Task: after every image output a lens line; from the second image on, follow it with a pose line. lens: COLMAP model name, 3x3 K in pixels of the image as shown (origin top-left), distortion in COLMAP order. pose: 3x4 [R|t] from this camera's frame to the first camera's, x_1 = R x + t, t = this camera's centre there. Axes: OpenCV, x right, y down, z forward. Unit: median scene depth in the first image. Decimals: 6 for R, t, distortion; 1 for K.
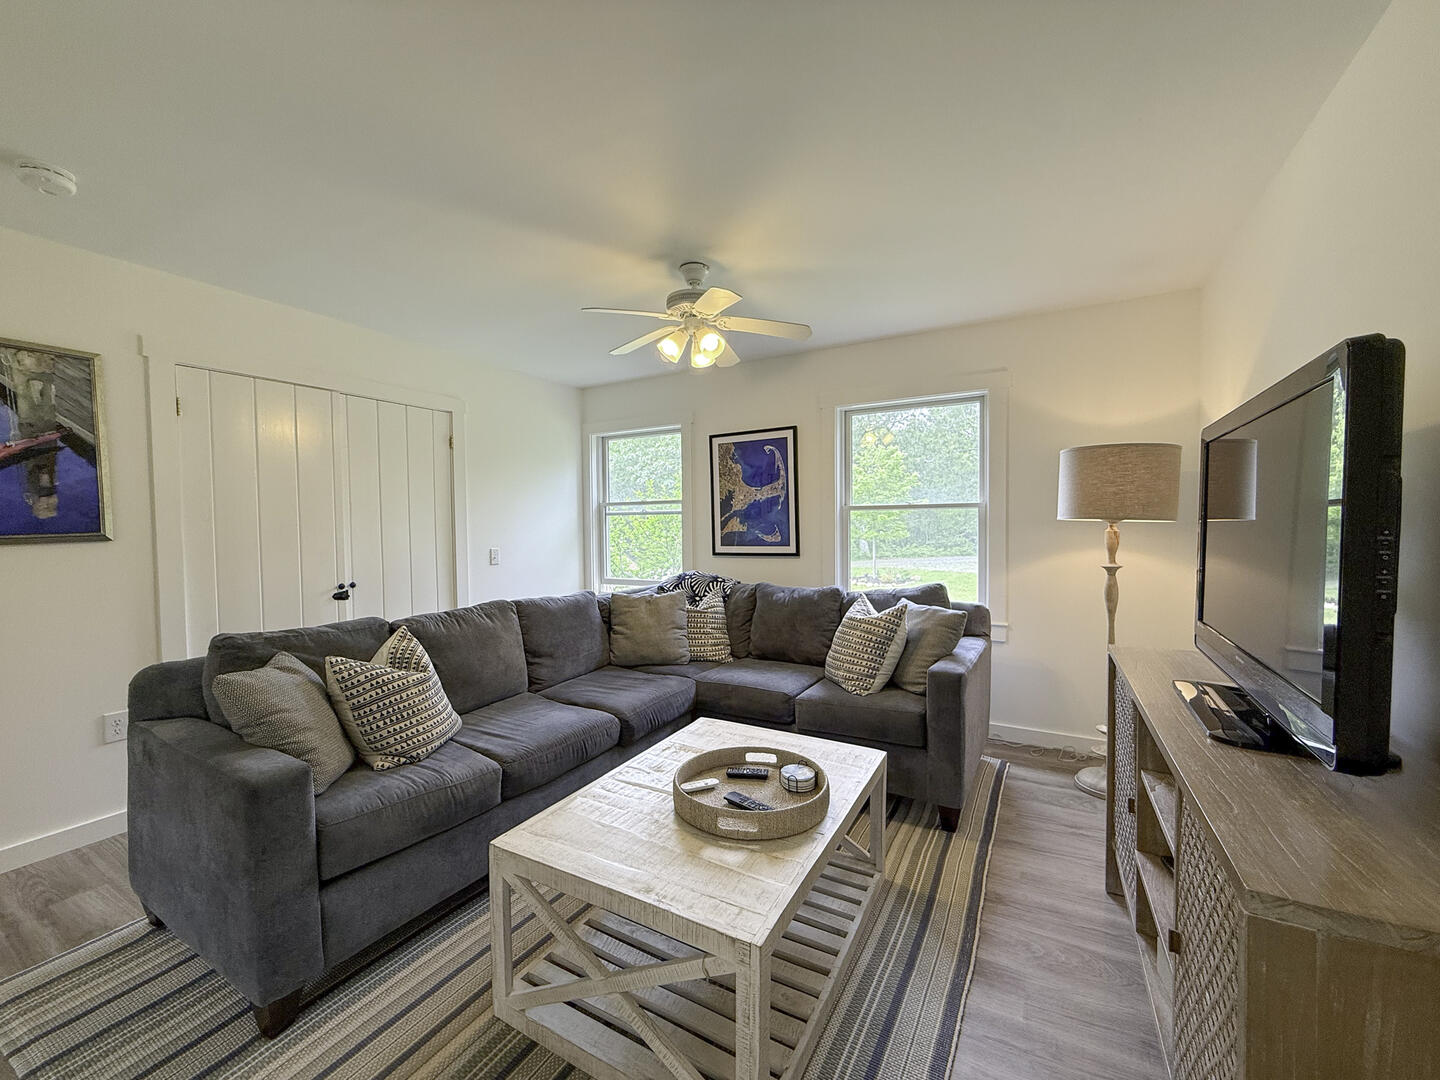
lens RADIAL K [[579.6, 0, 691.2], [0, 579.6, 539.5], [0, 0, 1]] dist [0.000487, 0.000066]
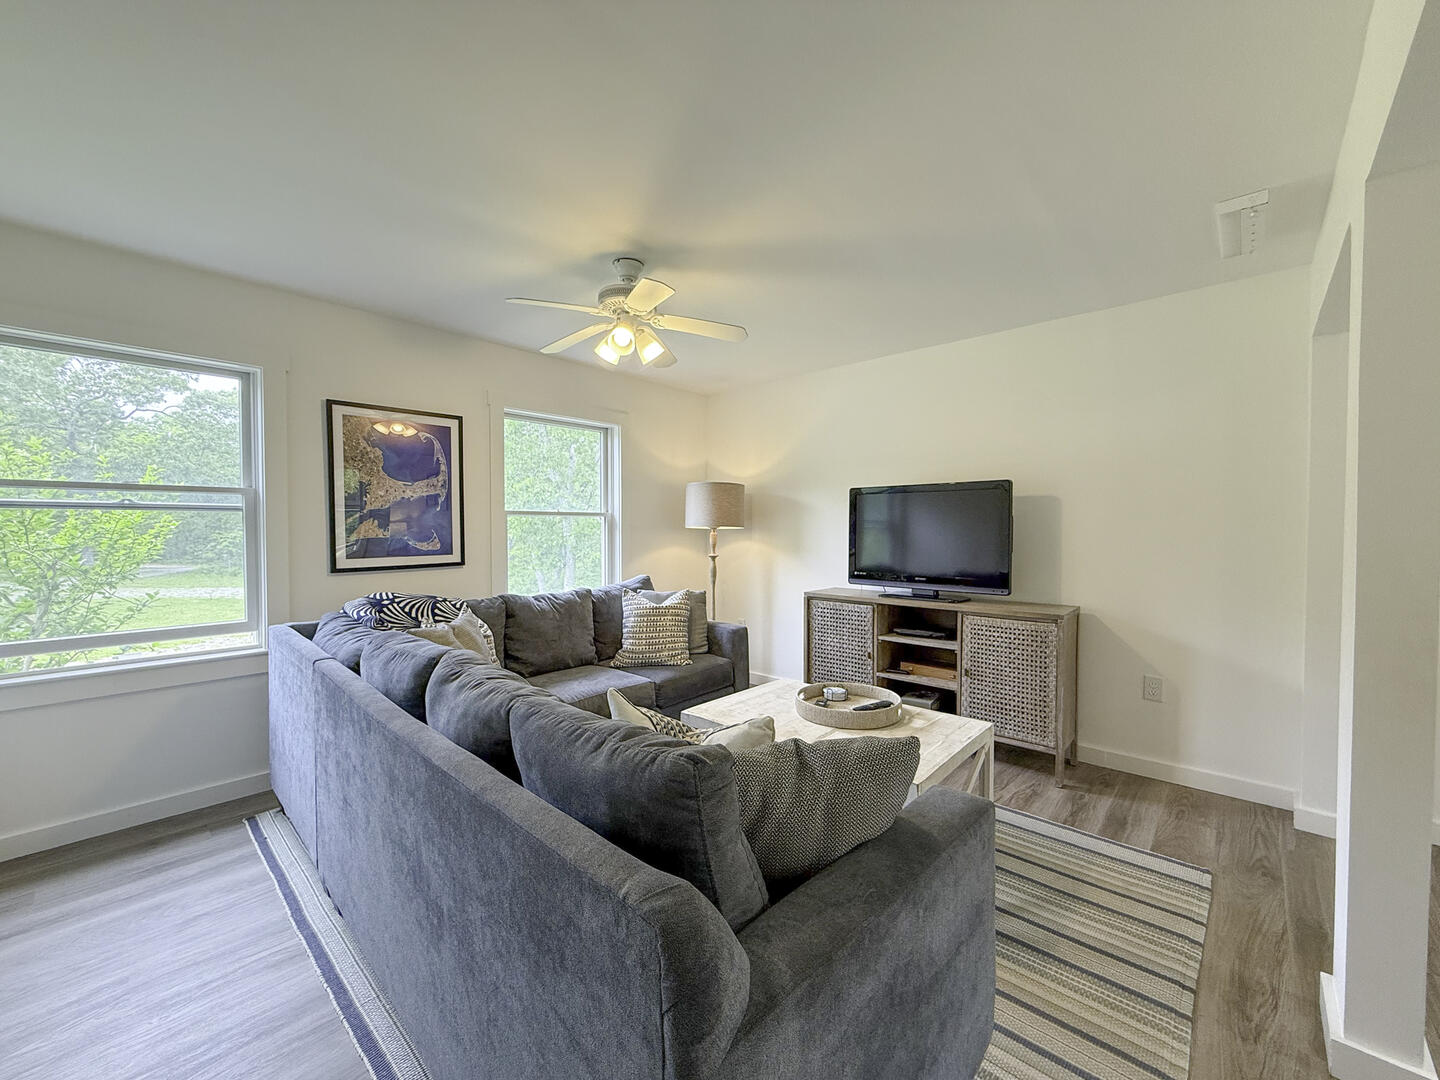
lens RADIAL K [[578.3, 0, 720.0], [0, 578.3, 540.0], [0, 0, 1]] dist [0.000243, 0.000155]
pose [[0.202524, -0.019744, 0.979078, -0.622820], [0.016480, 0.999724, 0.016751, -0.018481], [-0.979139, 0.012743, 0.202794, 0.459437]]
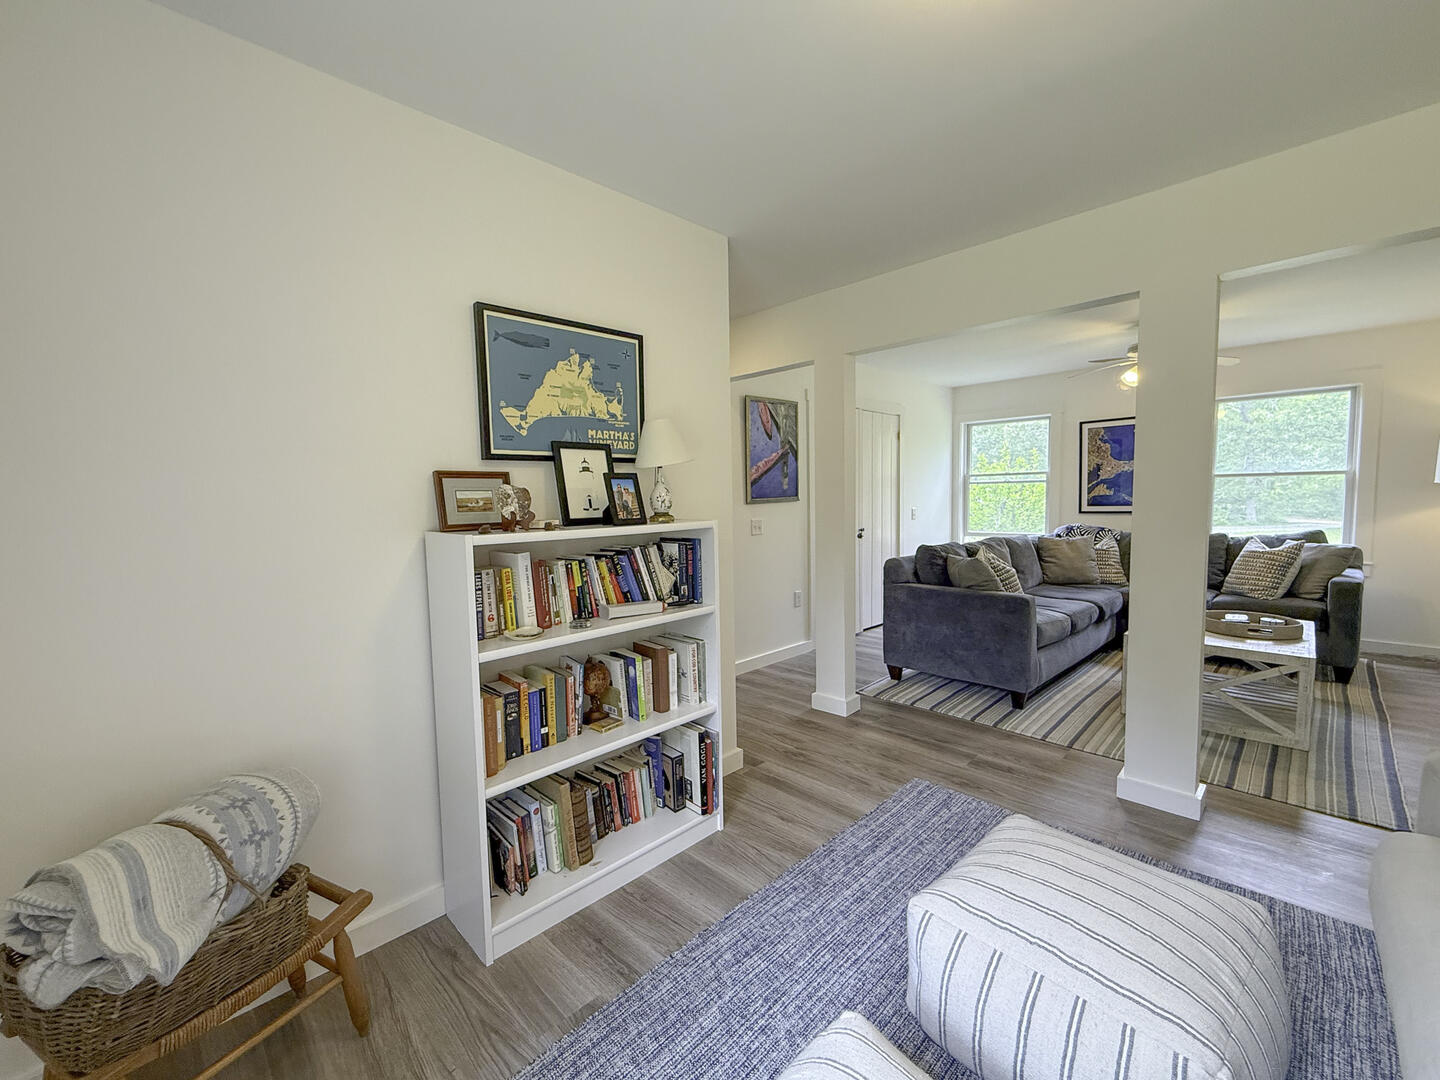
lens RADIAL K [[578.3, 0, 720.0], [0, 578.3, 540.0], [0, 0, 1]] dist [0.000243, 0.000155]
pose [[0.967135, 0.011565, -0.254000, -0.477679], [0.002311, 0.998524, 0.054265, 0.016791], [0.254253, -0.053069, 0.965681, -0.554650]]
